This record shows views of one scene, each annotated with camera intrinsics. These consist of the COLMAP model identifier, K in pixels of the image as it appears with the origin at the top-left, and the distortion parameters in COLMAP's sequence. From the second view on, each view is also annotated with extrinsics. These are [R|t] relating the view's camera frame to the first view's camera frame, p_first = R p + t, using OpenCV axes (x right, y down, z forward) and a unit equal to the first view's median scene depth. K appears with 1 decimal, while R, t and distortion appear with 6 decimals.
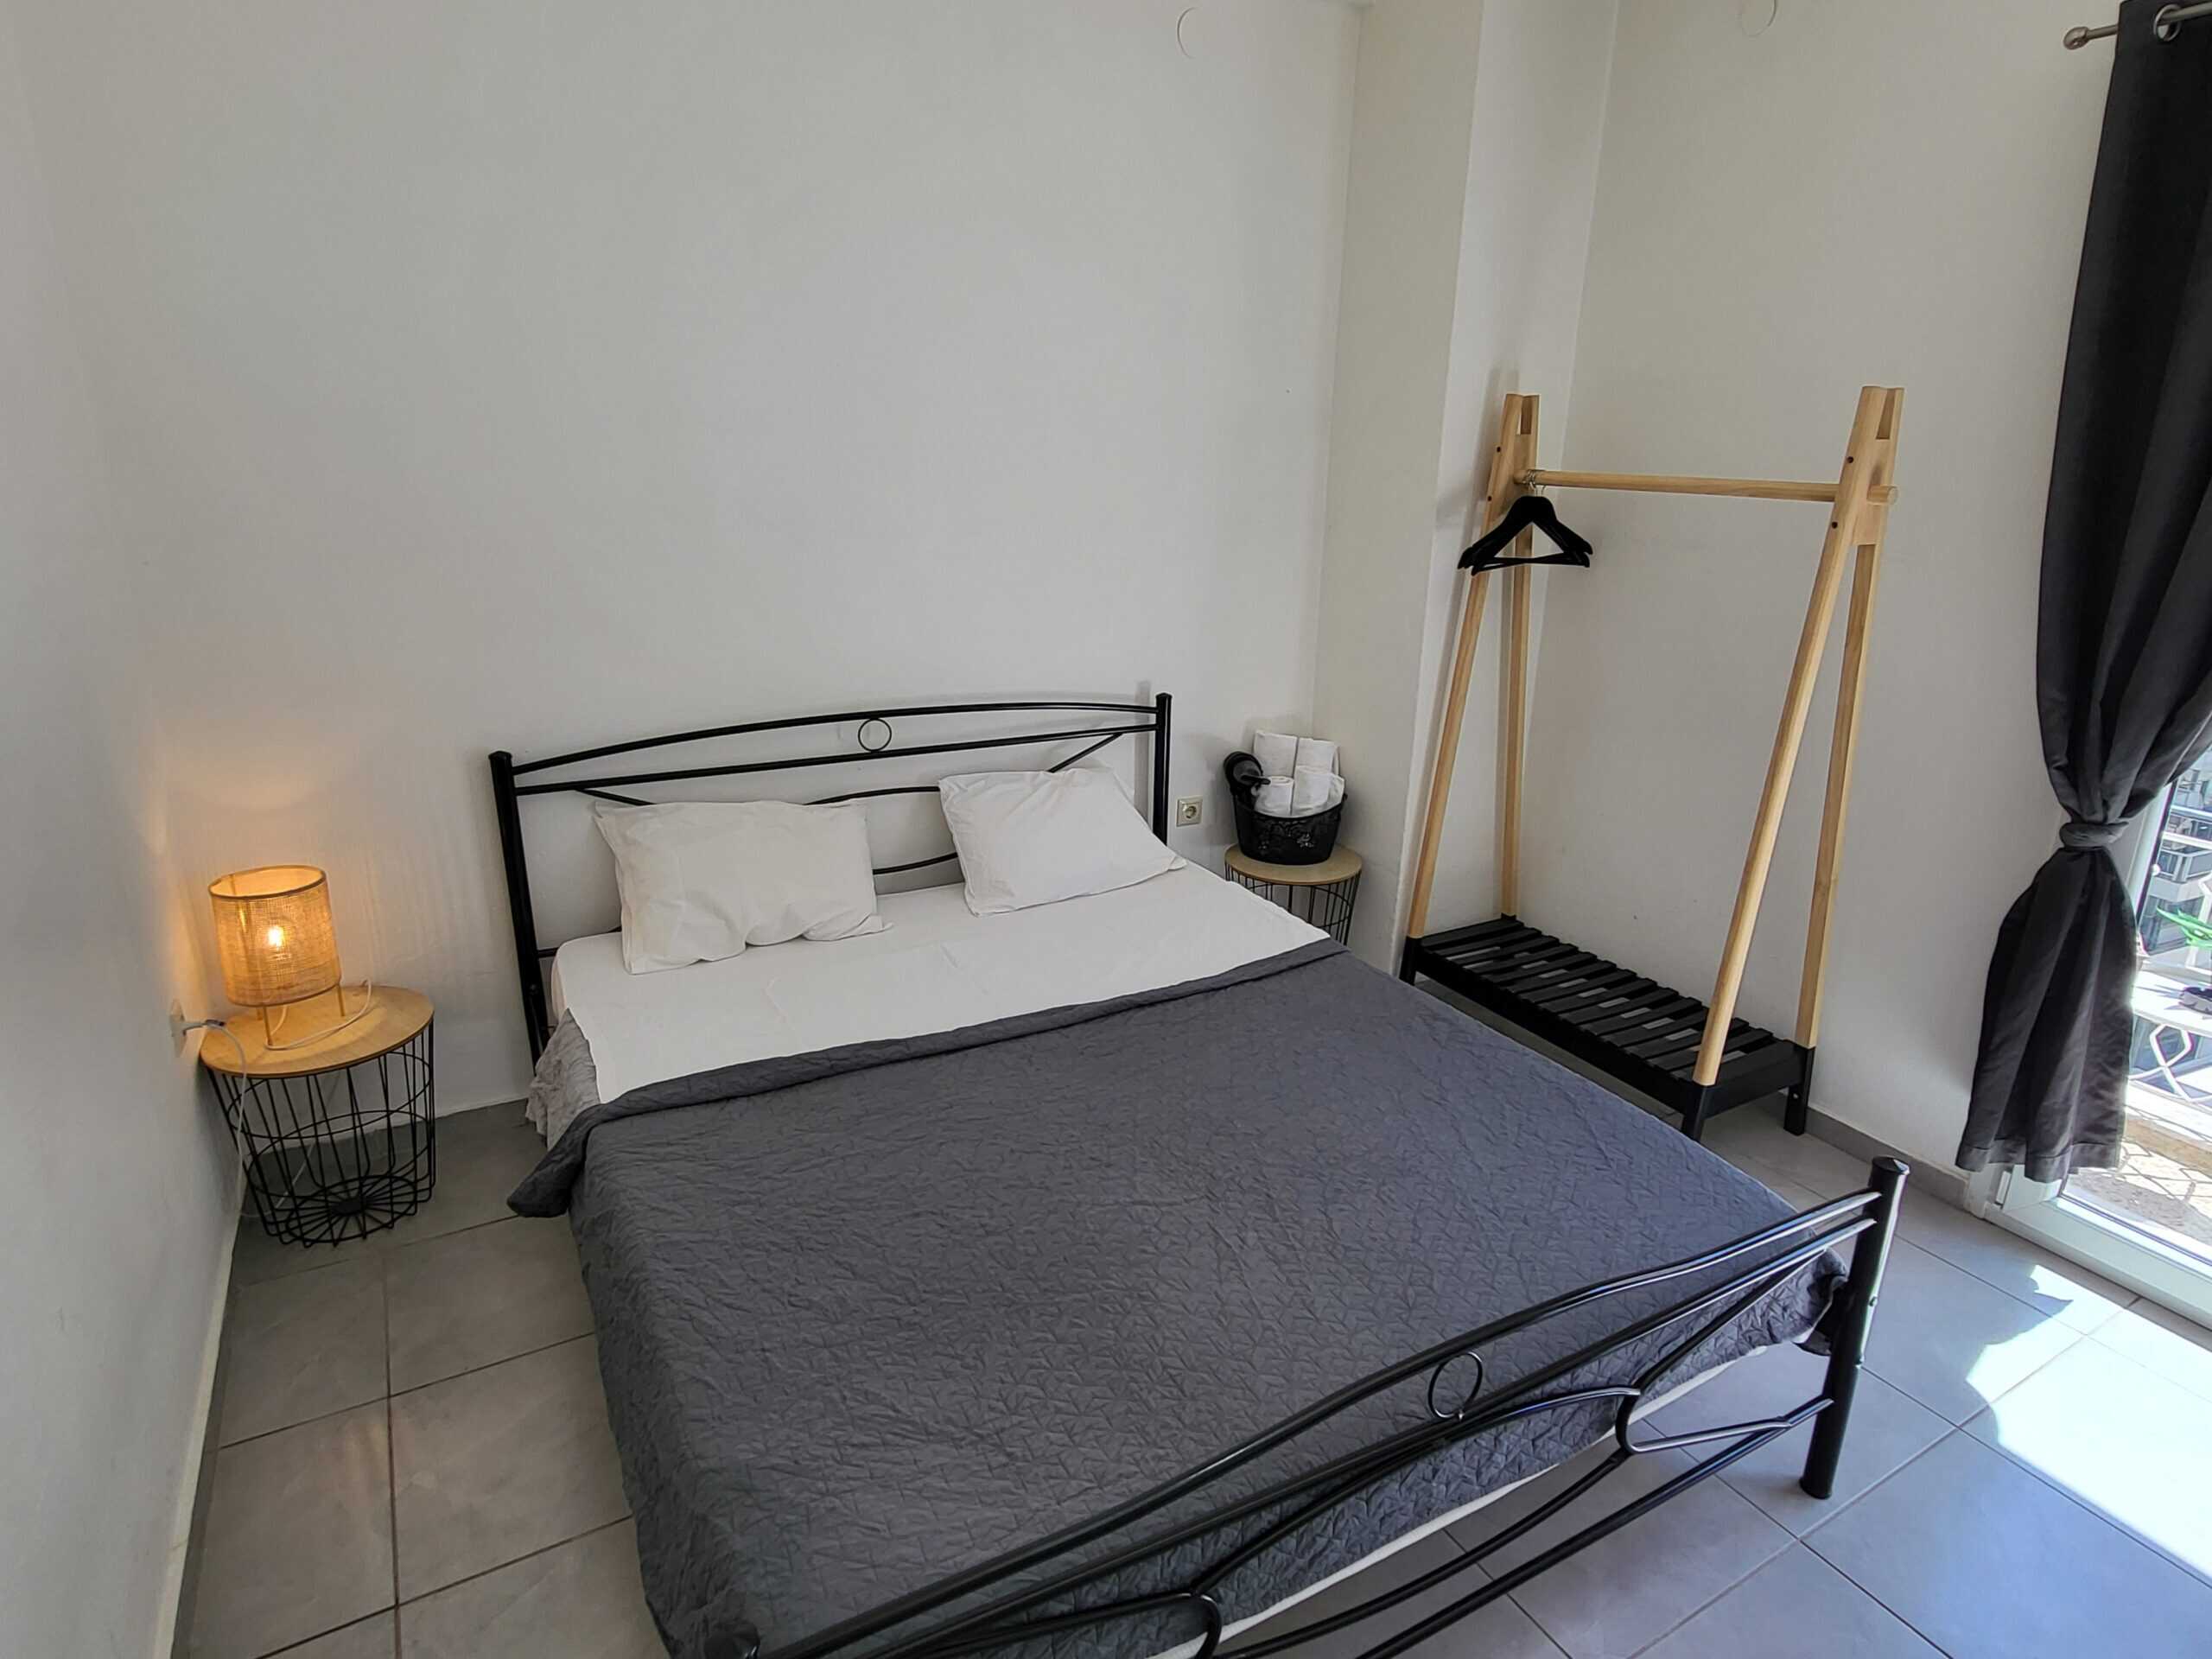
lens RADIAL K [[1242.7, 0, 1131.1], [0, 1242.7, 834.7], [0, 0, 1]] dist [-0.001834, -0.001088]
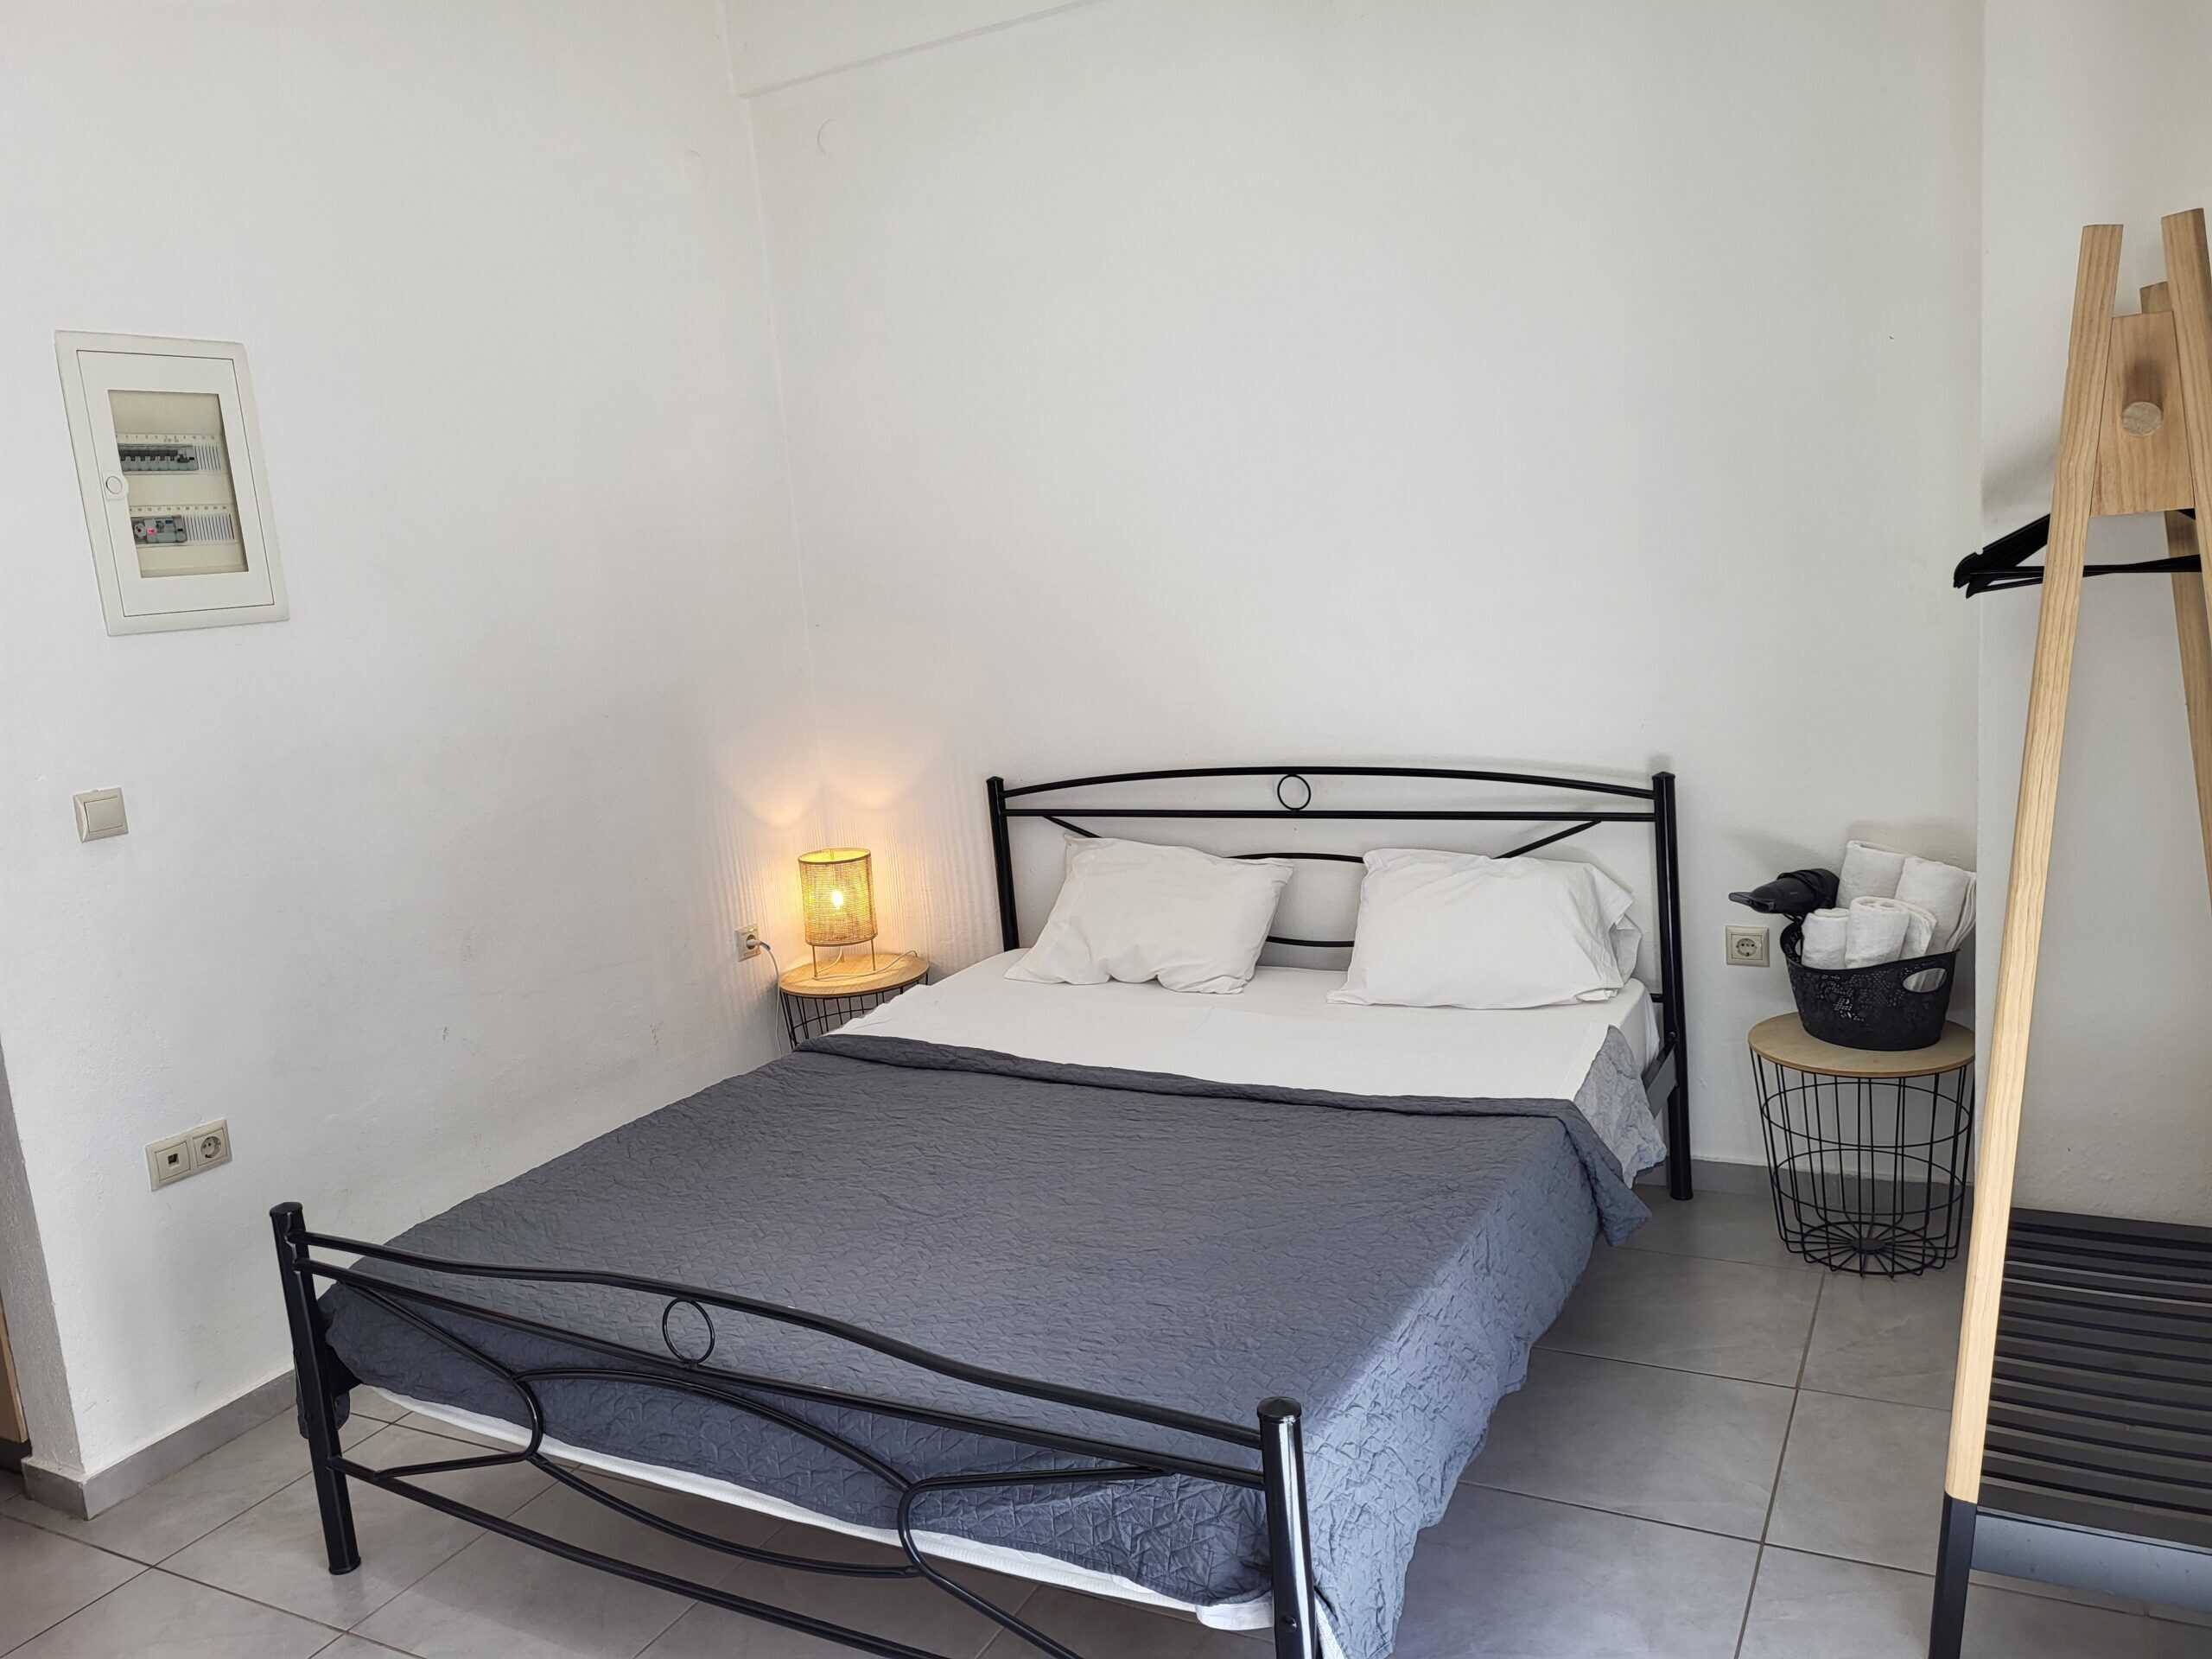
lens RADIAL K [[1686.9, 0, 1068.7], [0, 1686.9, 796.3], [0, 0, 1]] dist [0.059669, -0.055155]
pose [[0.507372, 0.064096, -0.859340, 0.775085], [-0.165853, 0.985849, -0.024391, -0.017909], [0.845616, 0.154900, 0.510822, 0.205230]]
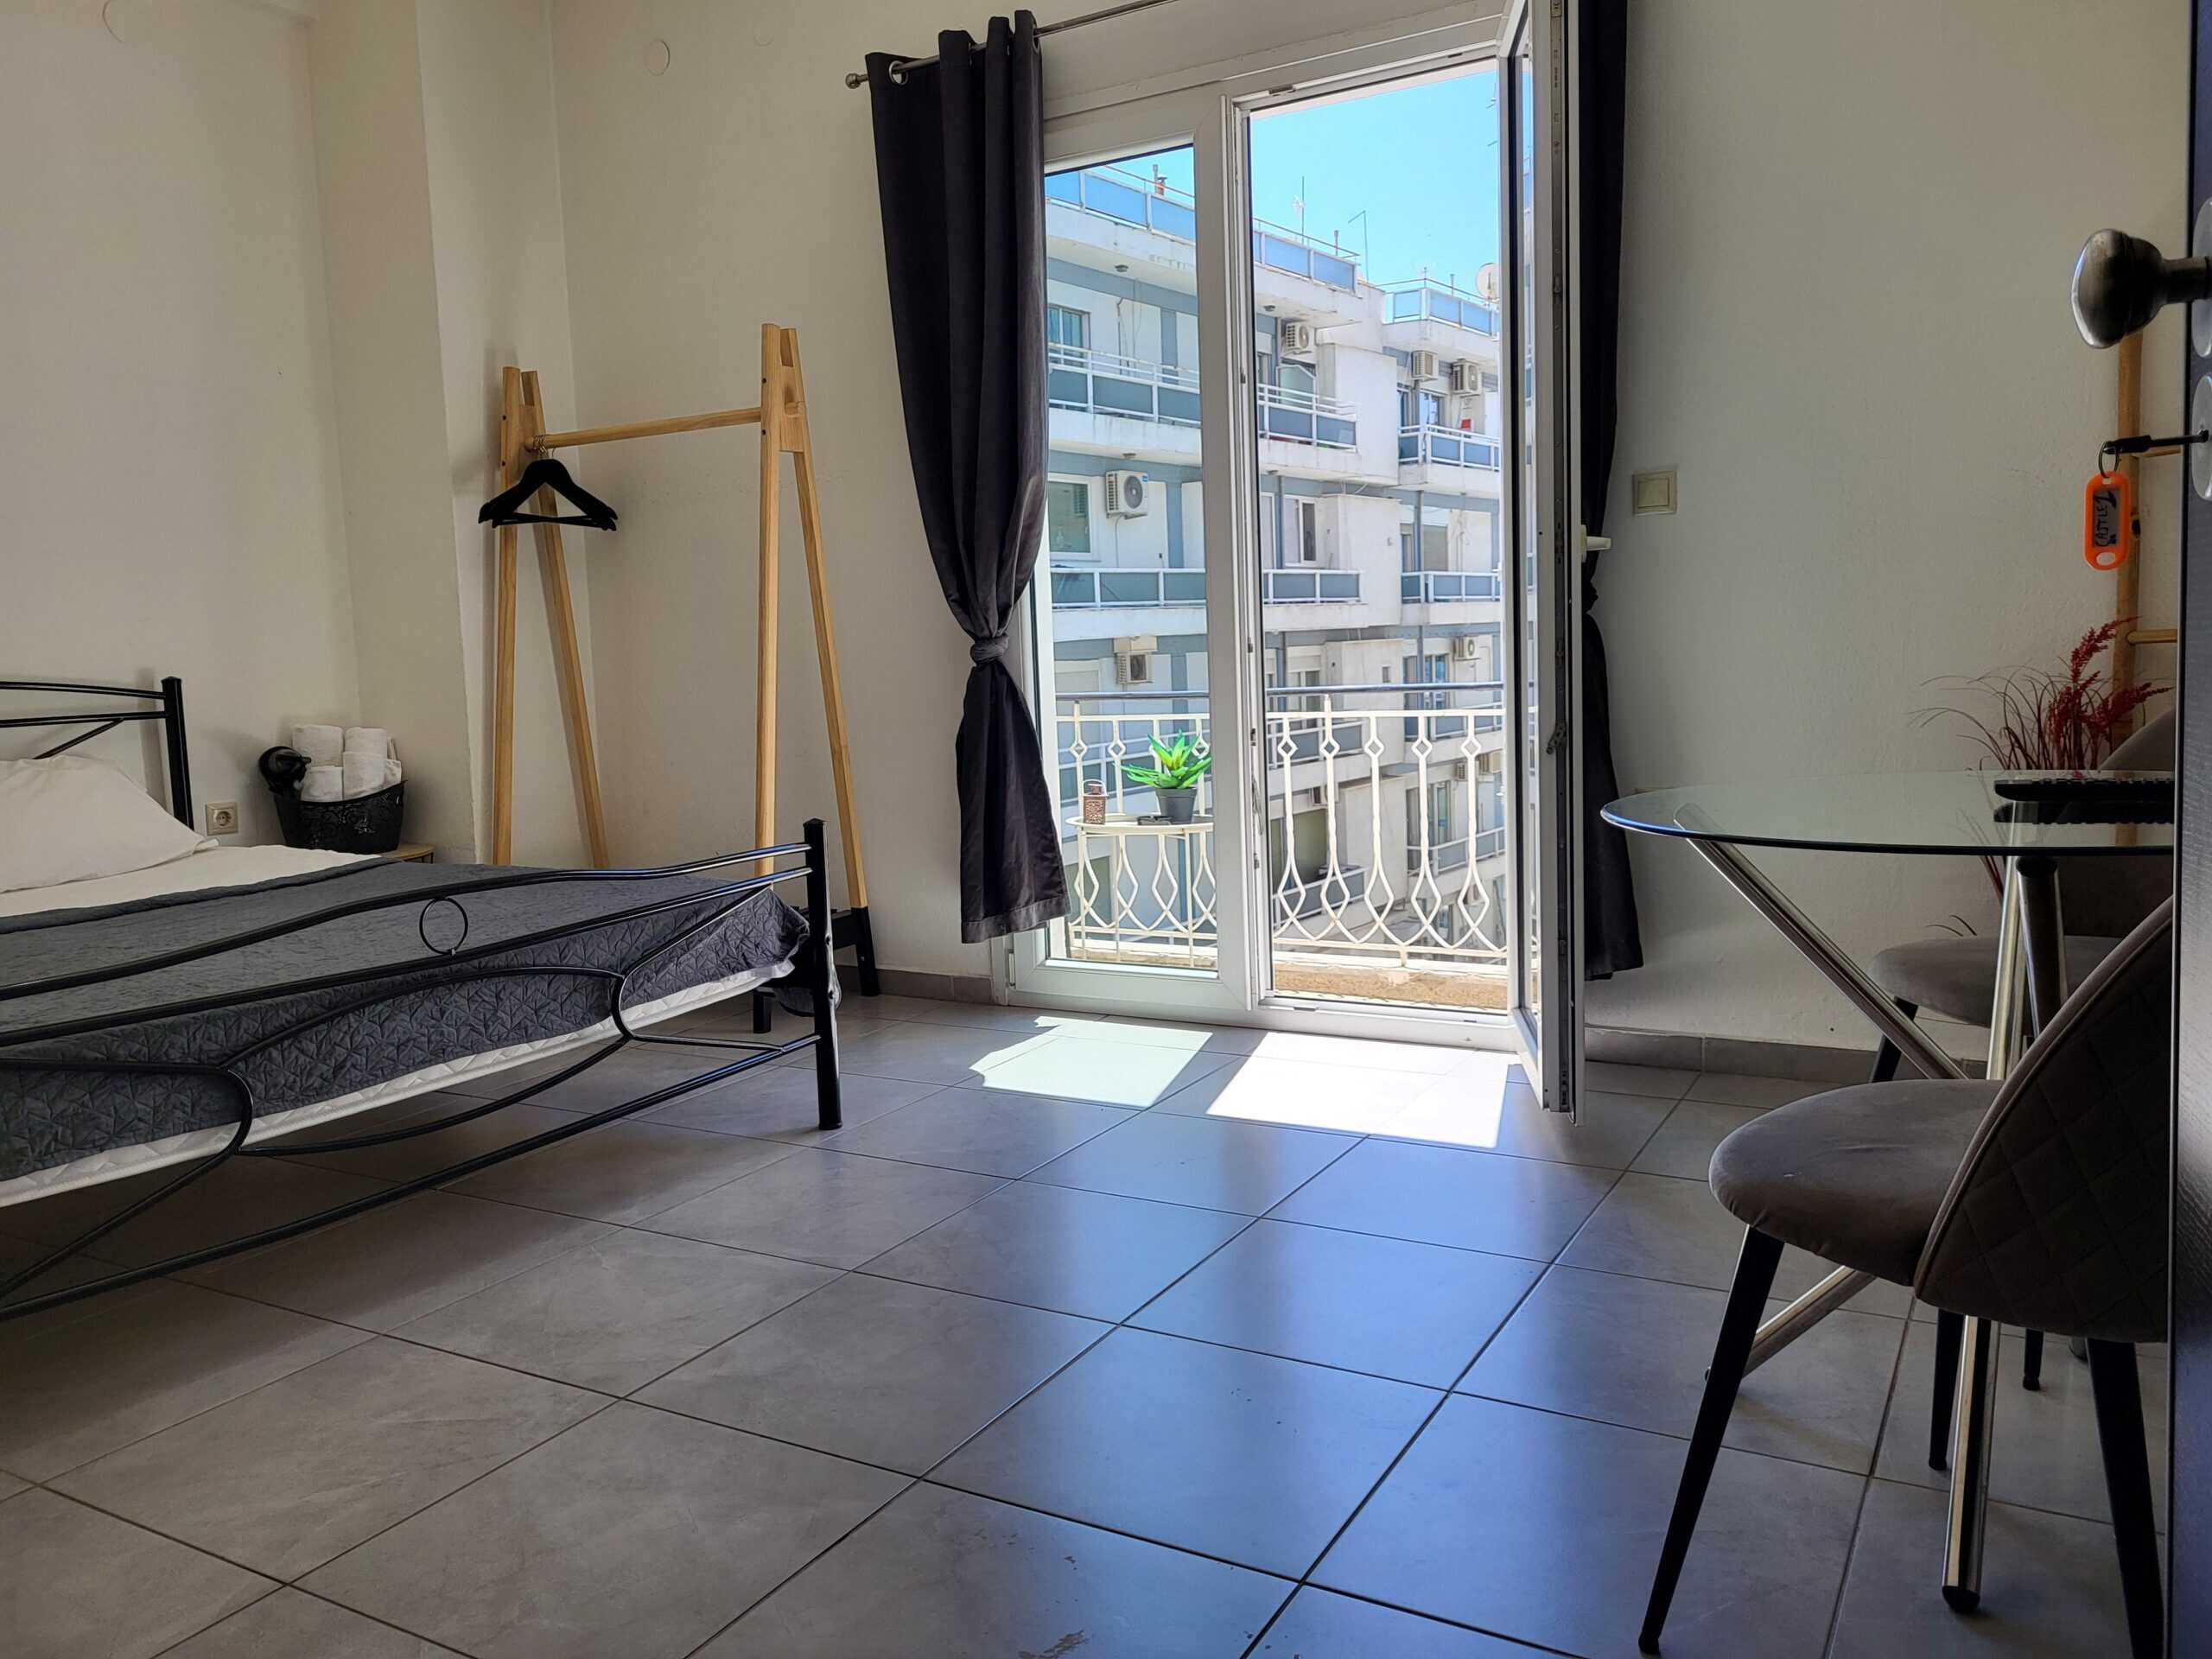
lens RADIAL K [[1686.9, 0, 1068.7], [0, 1686.9, 796.3], [0, 0, 1]] dist [0.059669, -0.055155]
pose [[0.877495, -0.097124, 0.469649, 0.007893], [0.197700, 0.965457, -0.169726, 0.339607], [-0.436942, 0.241783, 0.866385, -0.379362]]
